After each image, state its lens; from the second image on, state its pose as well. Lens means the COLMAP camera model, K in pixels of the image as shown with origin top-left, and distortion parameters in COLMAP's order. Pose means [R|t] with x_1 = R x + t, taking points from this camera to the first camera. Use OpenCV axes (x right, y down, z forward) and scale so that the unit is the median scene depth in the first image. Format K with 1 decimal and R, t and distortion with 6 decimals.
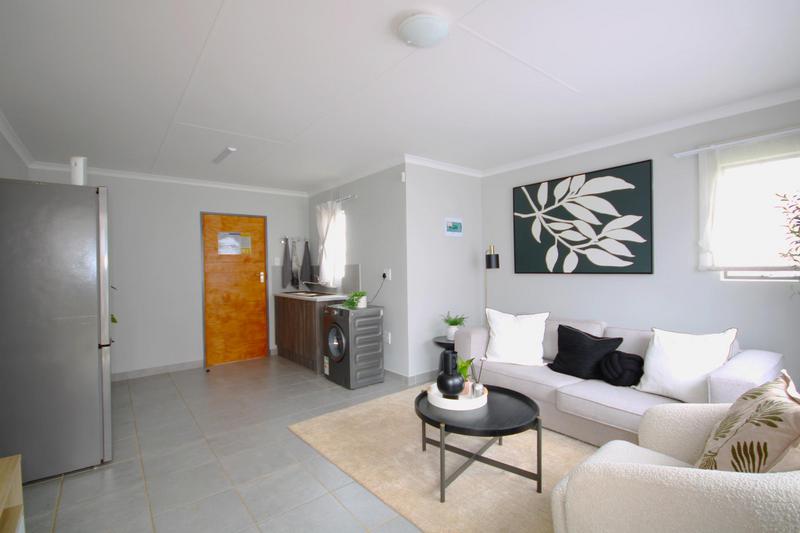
lens RADIAL K [[372.0, 0, 401.4], [0, 372.0, 270.9], [0, 0, 1]] dist [-0.000721, -0.000110]
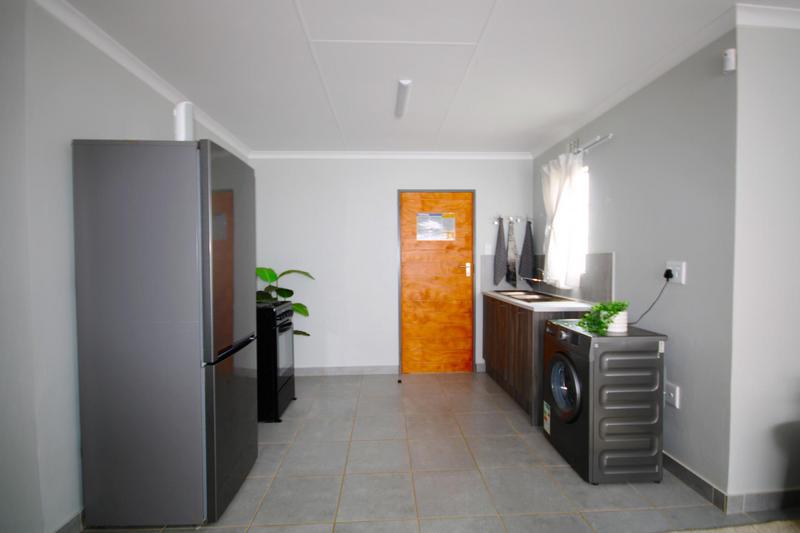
lens RADIAL K [[372.0, 0, 401.4], [0, 372.0, 270.9], [0, 0, 1]] dist [-0.000721, -0.000110]
pose [[0.813274, 0.028884, -0.581163, -0.040175], [-0.014015, 0.999450, 0.030061, -0.001710], [0.581712, -0.016303, 0.813231, 0.309271]]
